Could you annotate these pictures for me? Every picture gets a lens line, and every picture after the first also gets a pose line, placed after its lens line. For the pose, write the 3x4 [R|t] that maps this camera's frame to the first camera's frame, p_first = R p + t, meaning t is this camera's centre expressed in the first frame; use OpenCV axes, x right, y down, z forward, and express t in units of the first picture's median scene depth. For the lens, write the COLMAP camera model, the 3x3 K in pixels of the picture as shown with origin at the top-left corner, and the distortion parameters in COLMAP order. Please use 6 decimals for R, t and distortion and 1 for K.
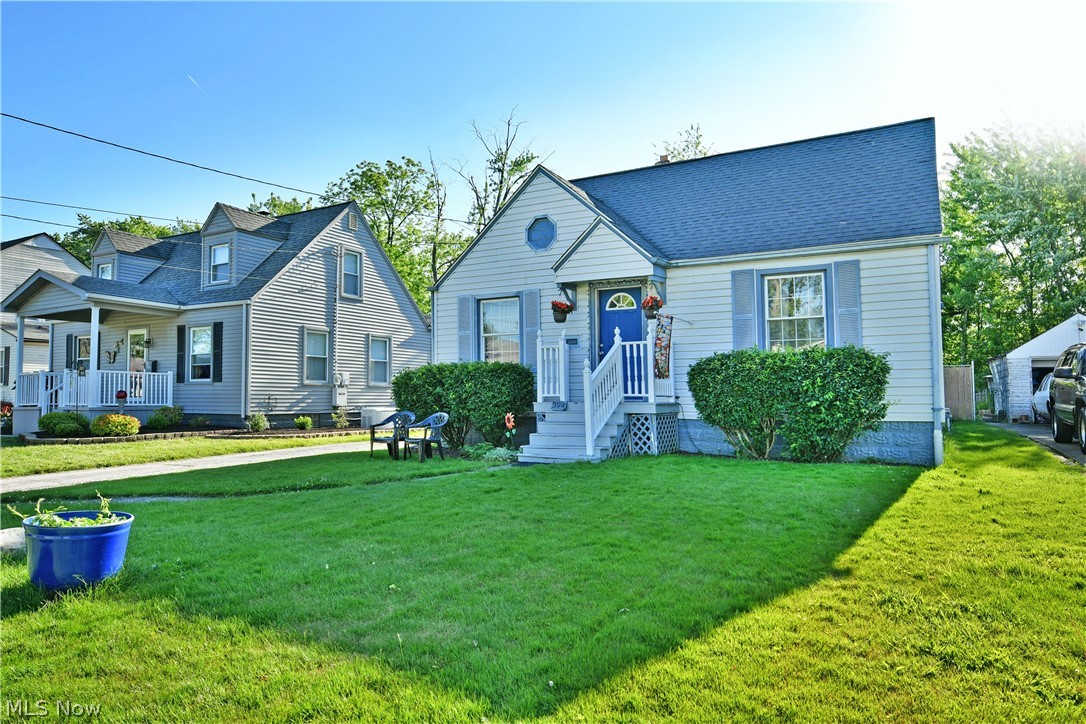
lens RADIAL K [[667.5, 0, 549.4], [0, 667.5, 363.9], [0, 0, 1]] dist [-0.012909, -0.004647]
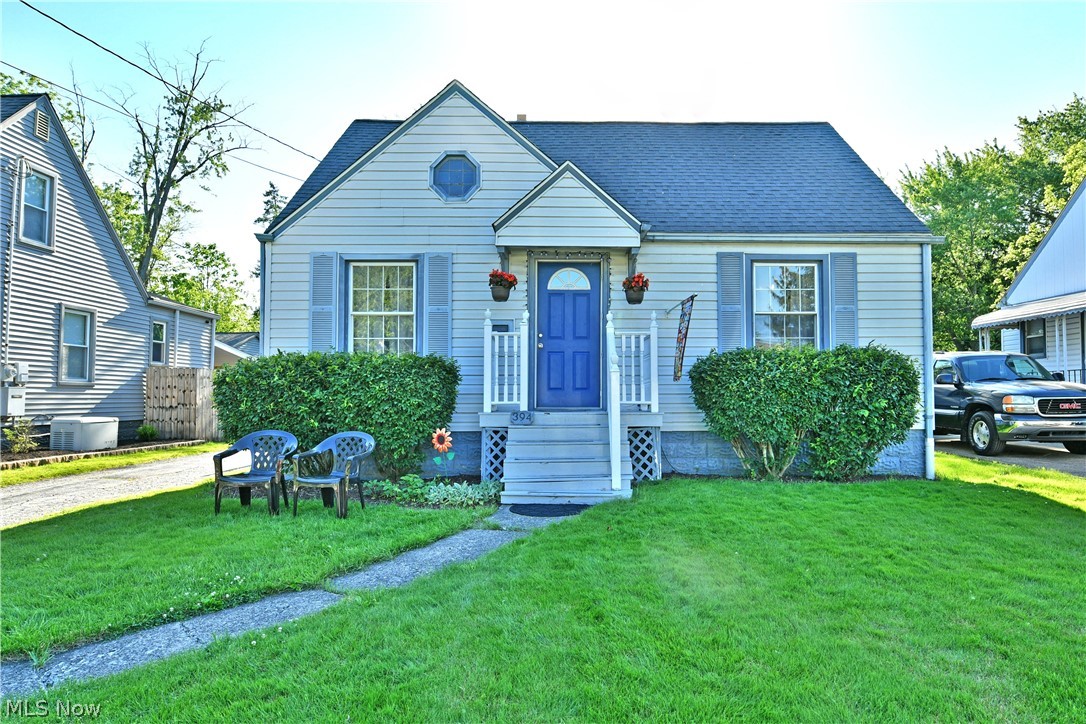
lens RADIAL K [[667.5, 0, 549.4], [0, 667.5, 363.9], [0, 0, 1]] dist [-0.012909, -0.004647]
pose [[0.871408, 0.021283, 0.490097, -0.283160], [-0.023457, 0.999723, -0.001707, 0.005619], [-0.489998, -0.010009, 0.871666, 0.337507]]
